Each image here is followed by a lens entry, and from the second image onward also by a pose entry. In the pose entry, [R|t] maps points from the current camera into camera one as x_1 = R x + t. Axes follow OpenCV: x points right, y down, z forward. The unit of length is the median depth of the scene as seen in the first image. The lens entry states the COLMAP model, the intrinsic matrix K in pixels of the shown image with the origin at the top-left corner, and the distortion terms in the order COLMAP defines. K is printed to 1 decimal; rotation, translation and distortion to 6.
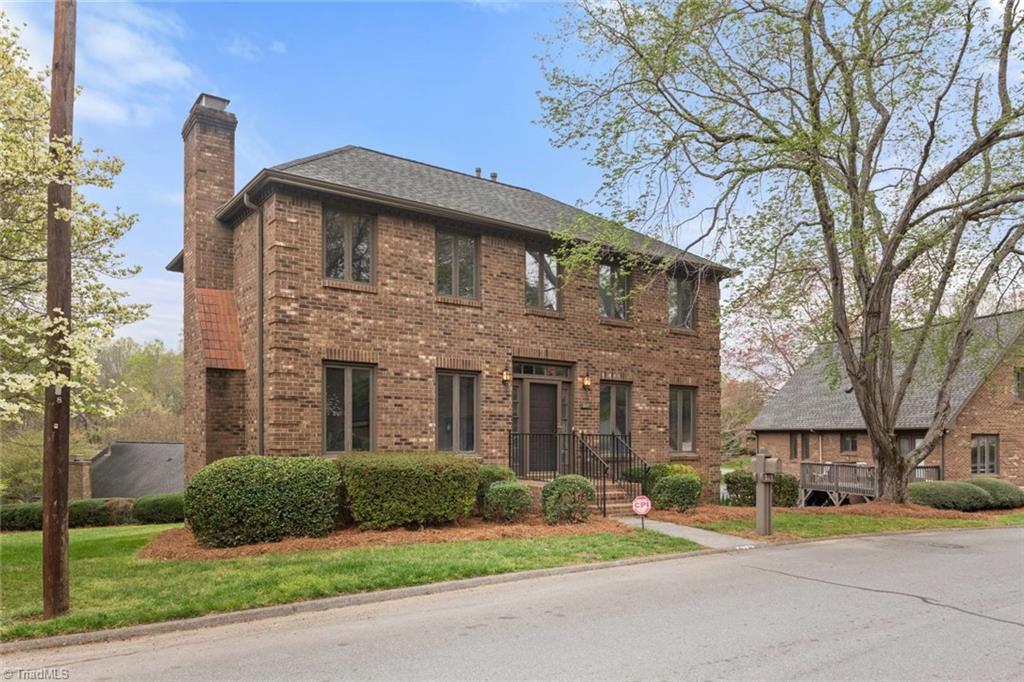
lens RADIAL K [[715.0, 0, 509.5], [0, 715.0, 346.6], [0, 0, 1]] dist [-0.005284, -0.002280]
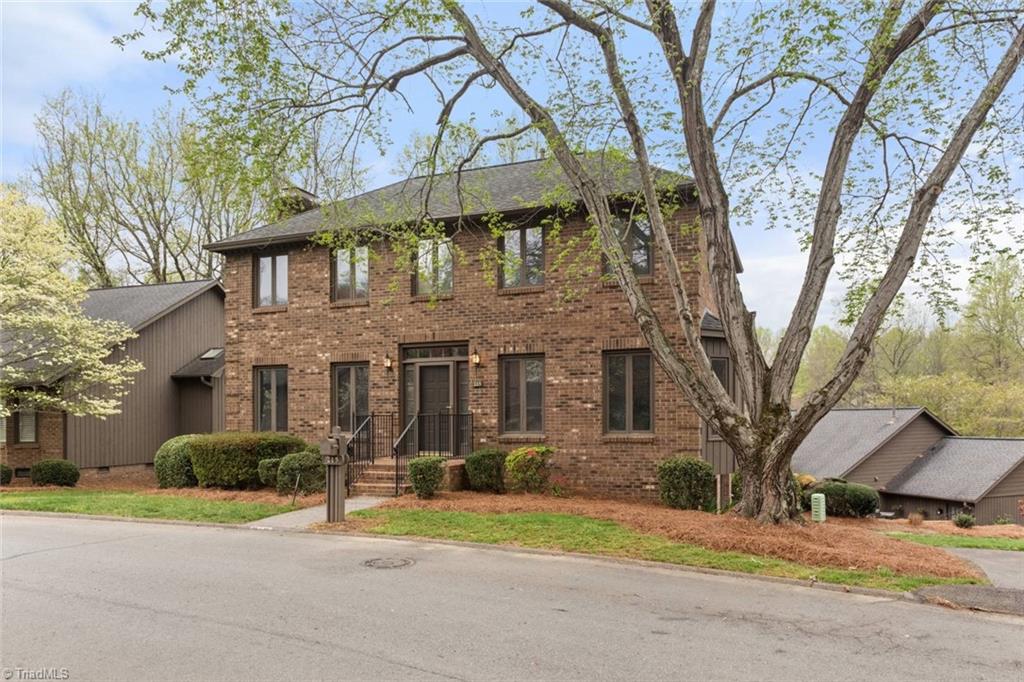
lens RADIAL K [[715.0, 0, 517.5], [0, 715.0, 338.9], [0, 0, 1]] dist [-0.005284, -0.002280]
pose [[0.553004, -0.107121, -0.826263, 1.032276], [0.120091, 0.991593, -0.048180, 0.082517], [0.824478, -0.072583, 0.561219, 0.562095]]
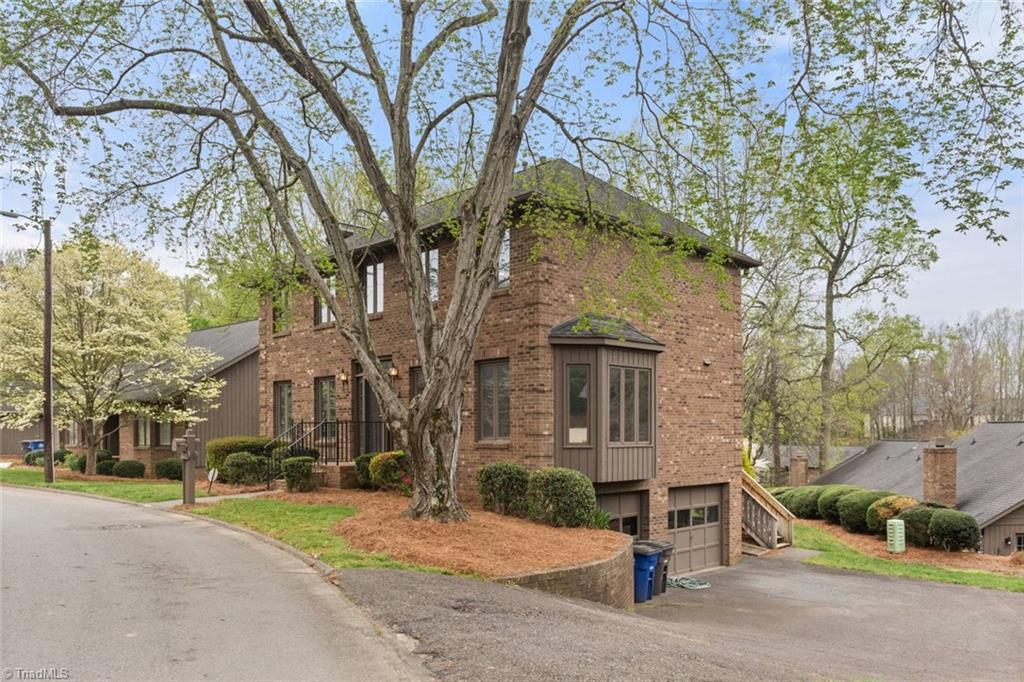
lens RADIAL K [[770.2, 0, 507.3], [0, 770.2, 339.6], [0, 0, 1]] dist [-0.012632, -0.007523]
pose [[0.163867, -0.131232, -0.977715, 1.389596], [0.128582, 0.985498, -0.110726, 0.165256], [0.978067, -0.107572, 0.178365, 1.066268]]
